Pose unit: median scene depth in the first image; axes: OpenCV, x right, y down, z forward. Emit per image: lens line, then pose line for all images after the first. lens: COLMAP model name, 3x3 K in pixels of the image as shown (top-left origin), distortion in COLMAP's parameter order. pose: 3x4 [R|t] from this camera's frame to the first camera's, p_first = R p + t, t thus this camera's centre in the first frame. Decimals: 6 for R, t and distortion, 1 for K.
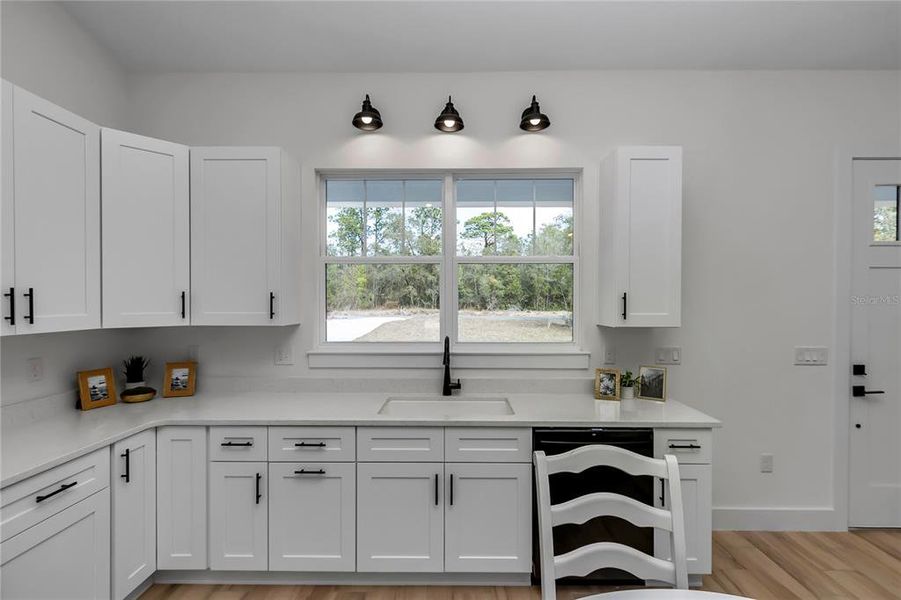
lens RADIAL K [[412.6, 0, 447.7], [0, 412.6, 303.1], [0, 0, 1]] dist [0.001250, -0.000053]
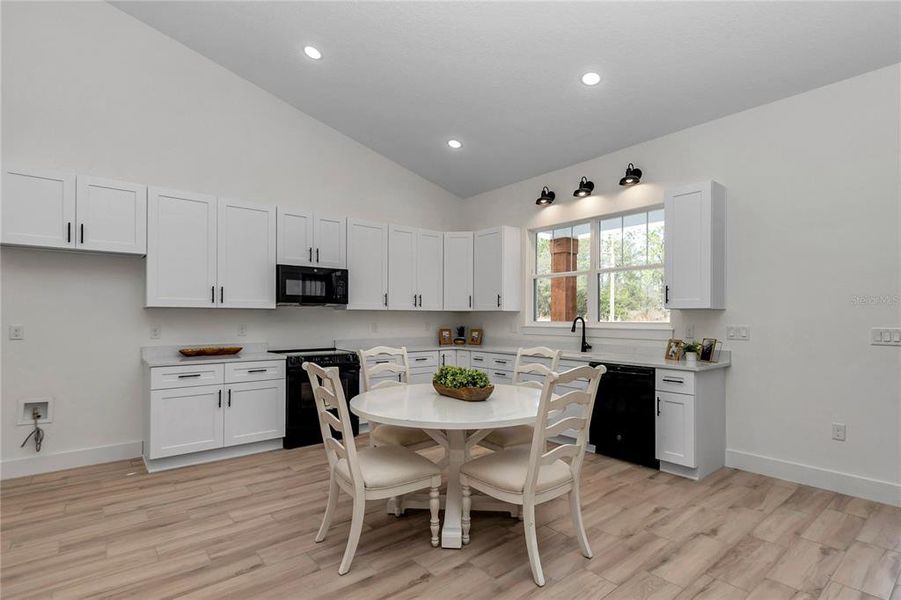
lens RADIAL K [[438.3, 0, 474.2], [0, 438.3, 314.6], [0, 0, 1]] dist [0.001233, 0.000018]
pose [[0.672685, -0.008508, -0.739880, 1.189866], [-0.005513, 0.999849, -0.016510, 0.117668], [0.739909, 0.015185, 0.672536, -0.625577]]
